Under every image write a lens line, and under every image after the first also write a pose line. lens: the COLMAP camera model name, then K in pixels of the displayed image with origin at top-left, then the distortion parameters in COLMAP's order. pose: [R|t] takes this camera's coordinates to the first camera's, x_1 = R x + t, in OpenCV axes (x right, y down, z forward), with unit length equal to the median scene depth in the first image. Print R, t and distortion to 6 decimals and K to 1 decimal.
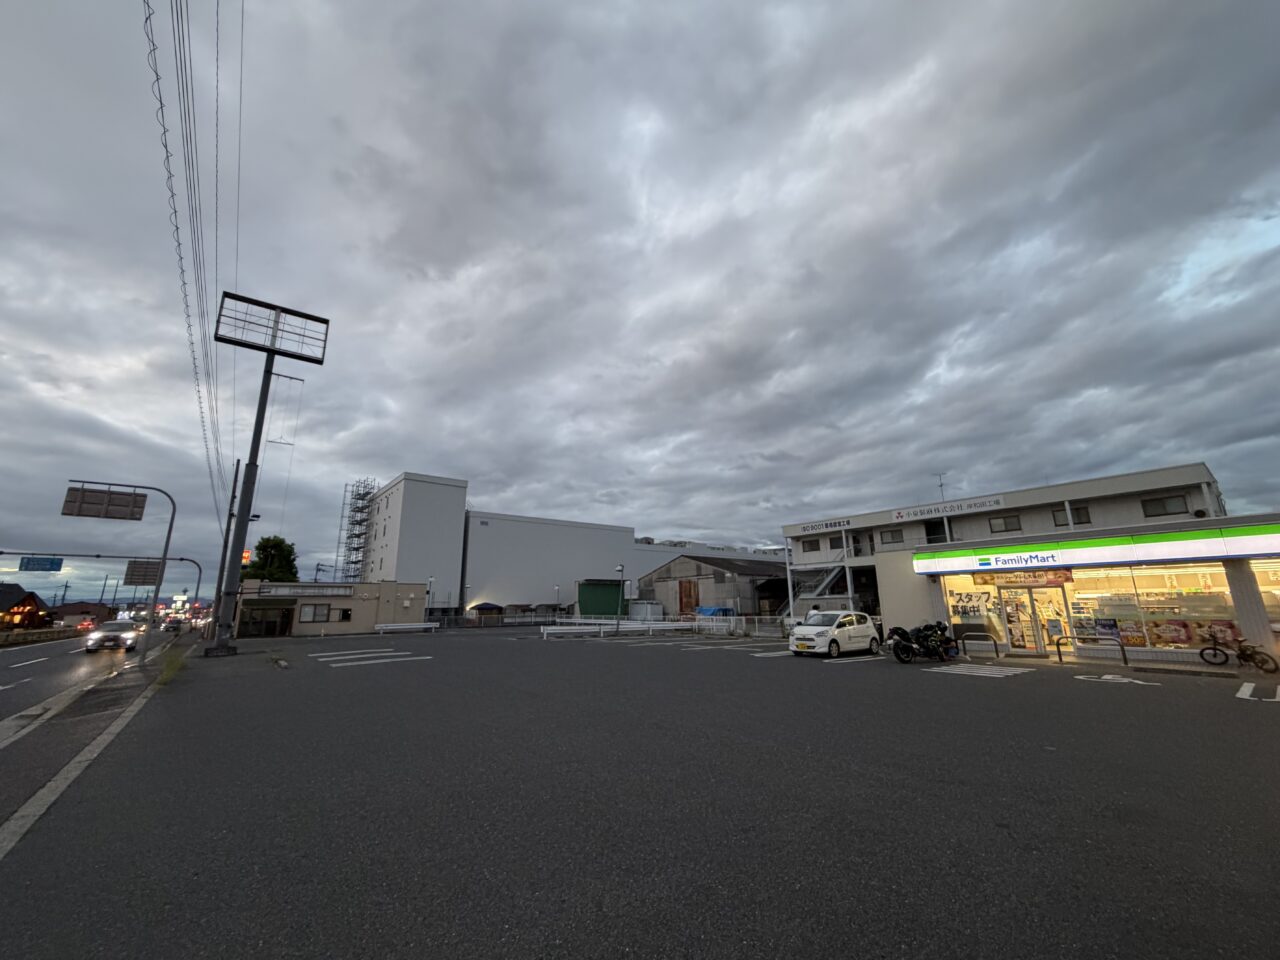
lens RADIAL K [[516.4, 0, 639.3], [0, 516.4, 480.6], [0, 0, 1]] dist [-0.000827, -0.000082]
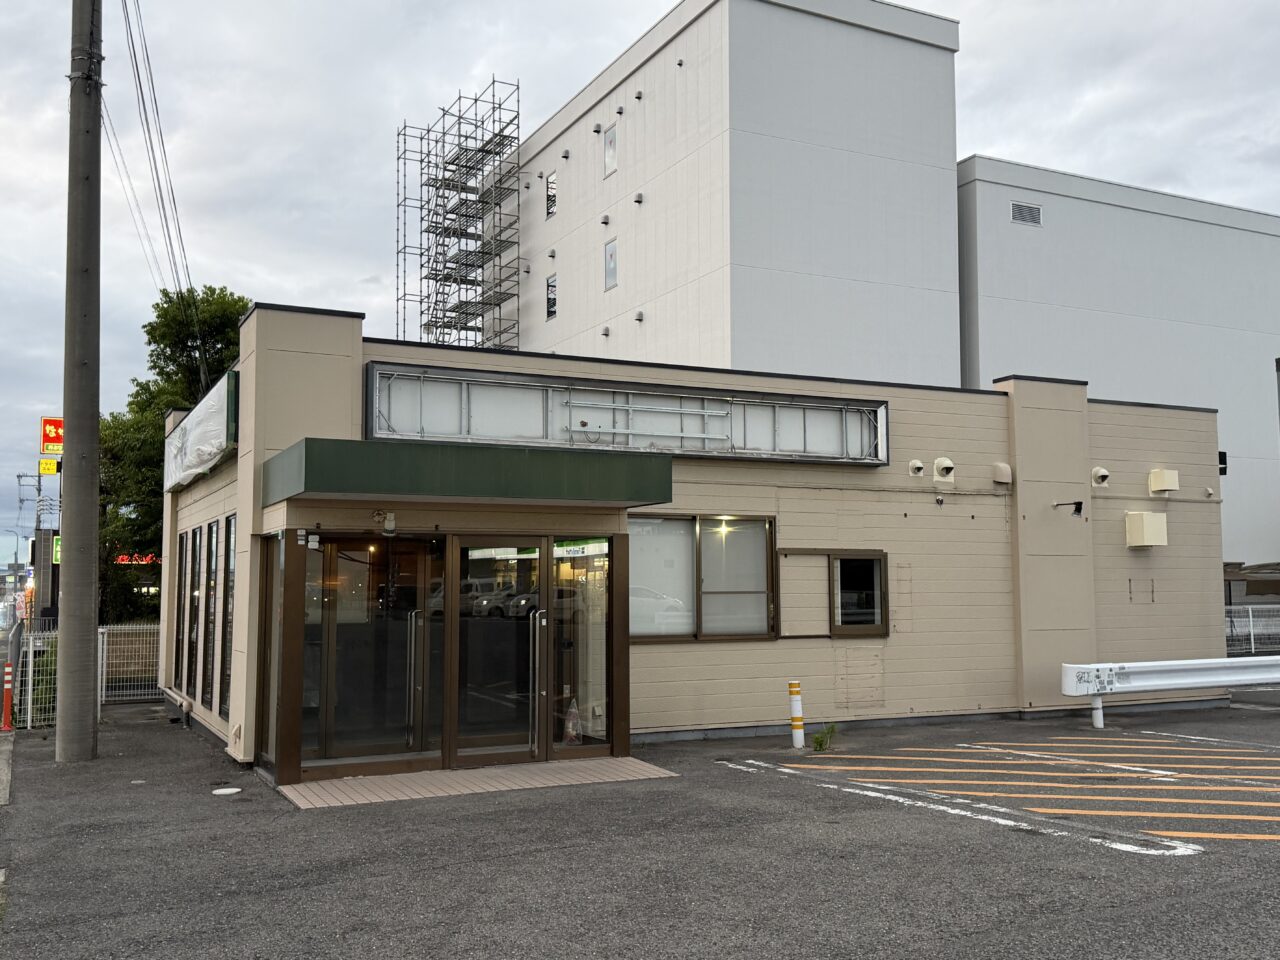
lens RADIAL K [[1231.7, 0, 640.7], [0, 1231.7, 470.4], [0, 0, 1]] dist [0.002211, 0.000000]
pose [[0.980414, -0.016117, -0.196289, -0.559335], [0.042707, 0.990330, 0.131995, 0.177587], [0.192264, -0.137793, 0.971621, 0.657274]]
